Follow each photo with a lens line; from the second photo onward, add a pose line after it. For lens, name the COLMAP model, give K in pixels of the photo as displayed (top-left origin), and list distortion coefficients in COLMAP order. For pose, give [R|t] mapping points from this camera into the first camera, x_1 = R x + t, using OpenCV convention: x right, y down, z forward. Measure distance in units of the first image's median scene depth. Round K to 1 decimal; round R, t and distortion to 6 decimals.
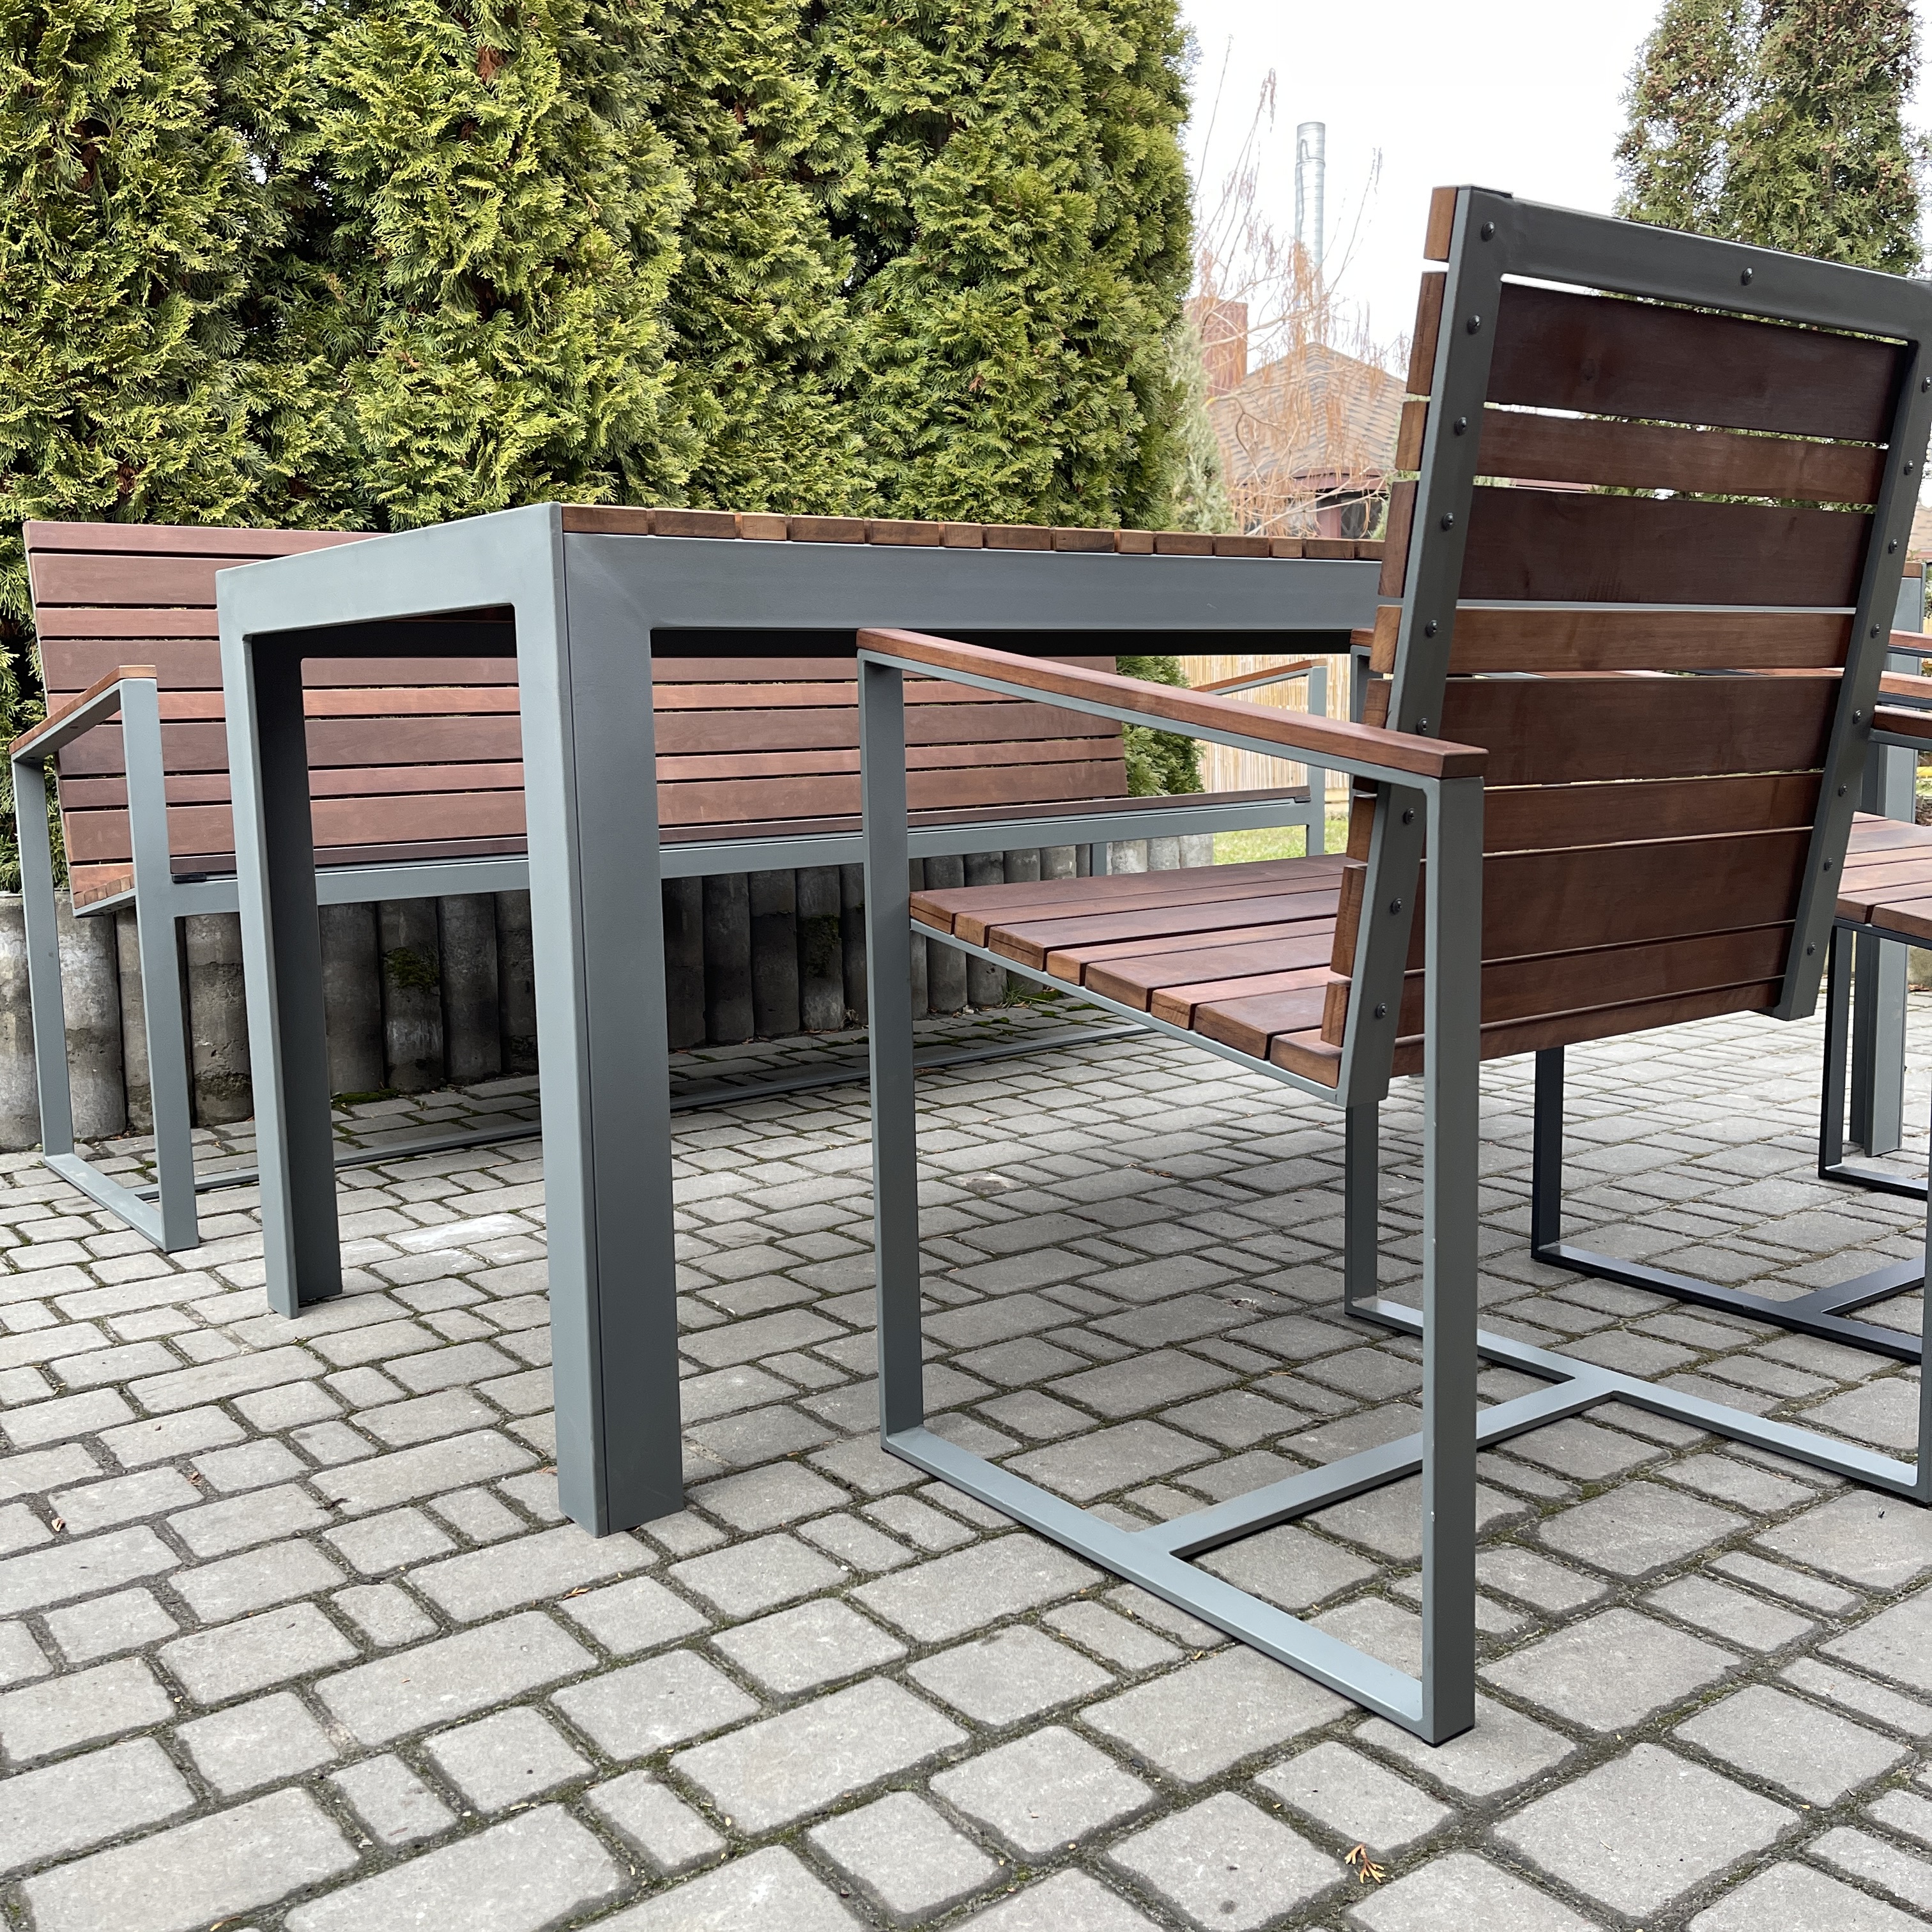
lens RADIAL K [[1937.7, 0, 968.3], [0, 1937.7, 970.0], [0, 0, 1]] dist [0.035507, 0.000000]
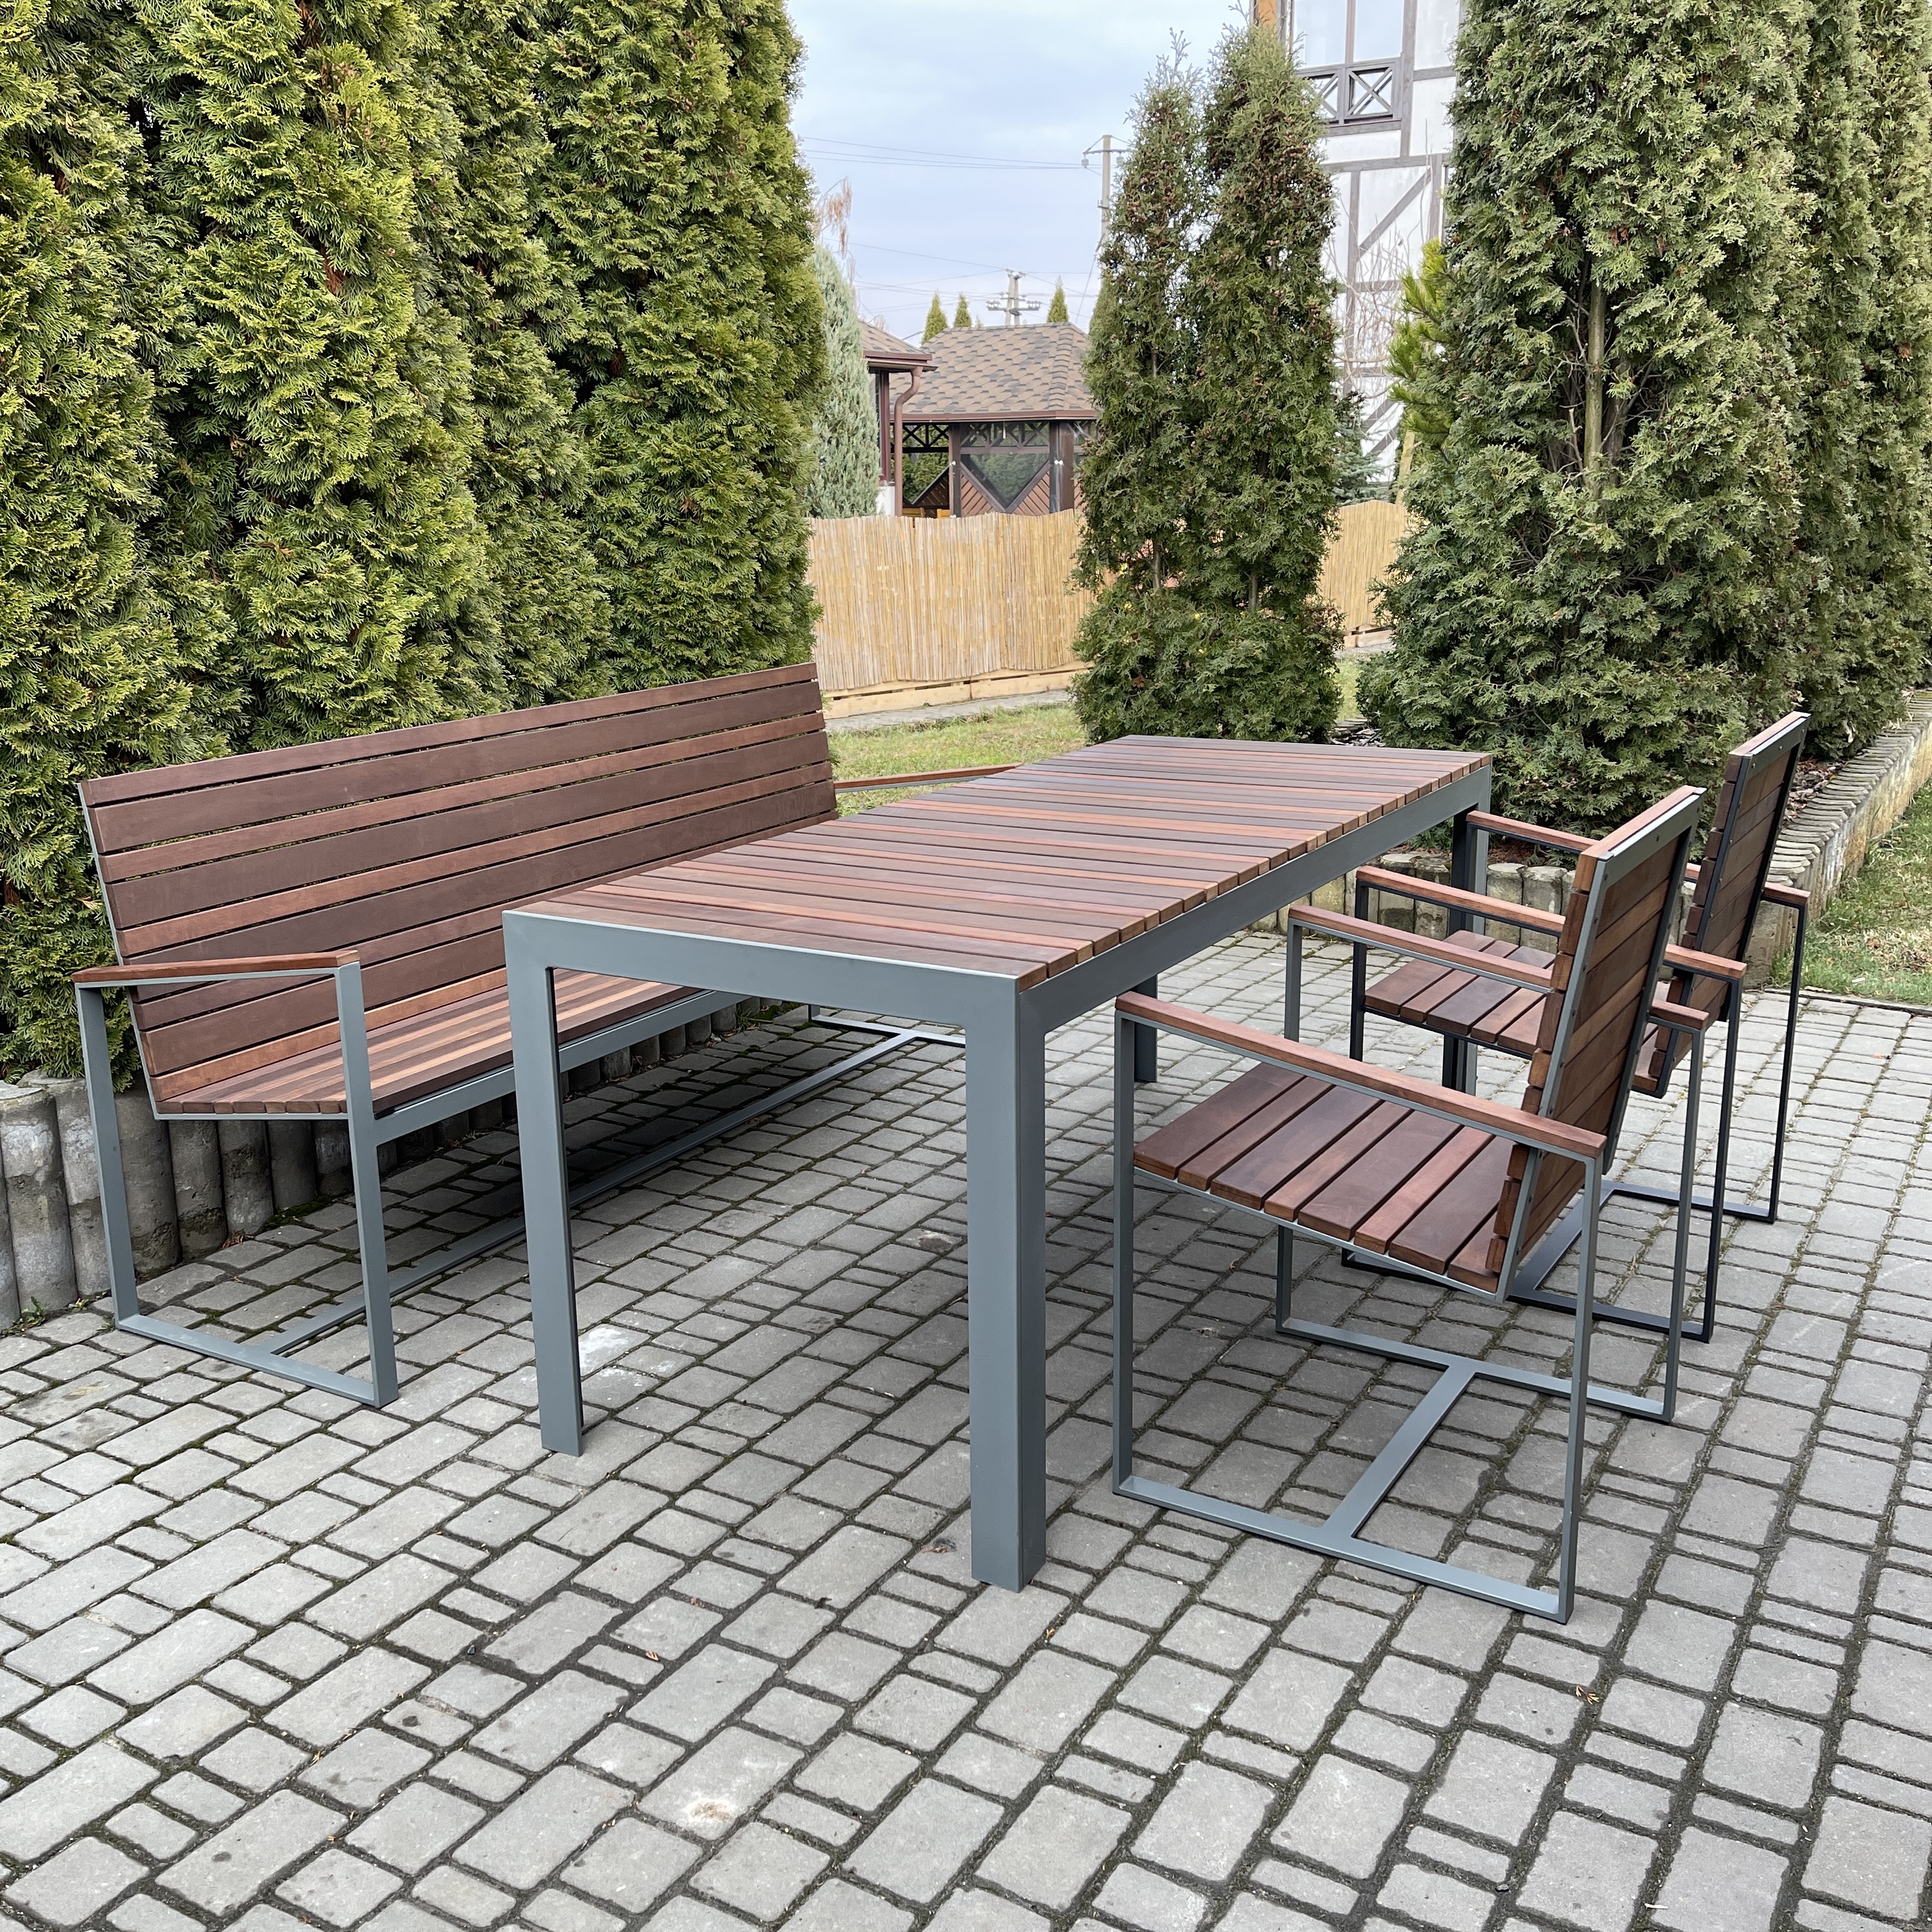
lens RADIAL K [[1937.7, 0, 961.1], [0, 1937.7, 961.5], [0, 0, 1]] dist [0.035507, 0.000000]
pose [[0.924414, -0.086684, 0.371408, -0.304544], [0.047837, 0.992491, 0.112575, -0.156912], [-0.378378, -0.086299, 0.921620, -0.157948]]
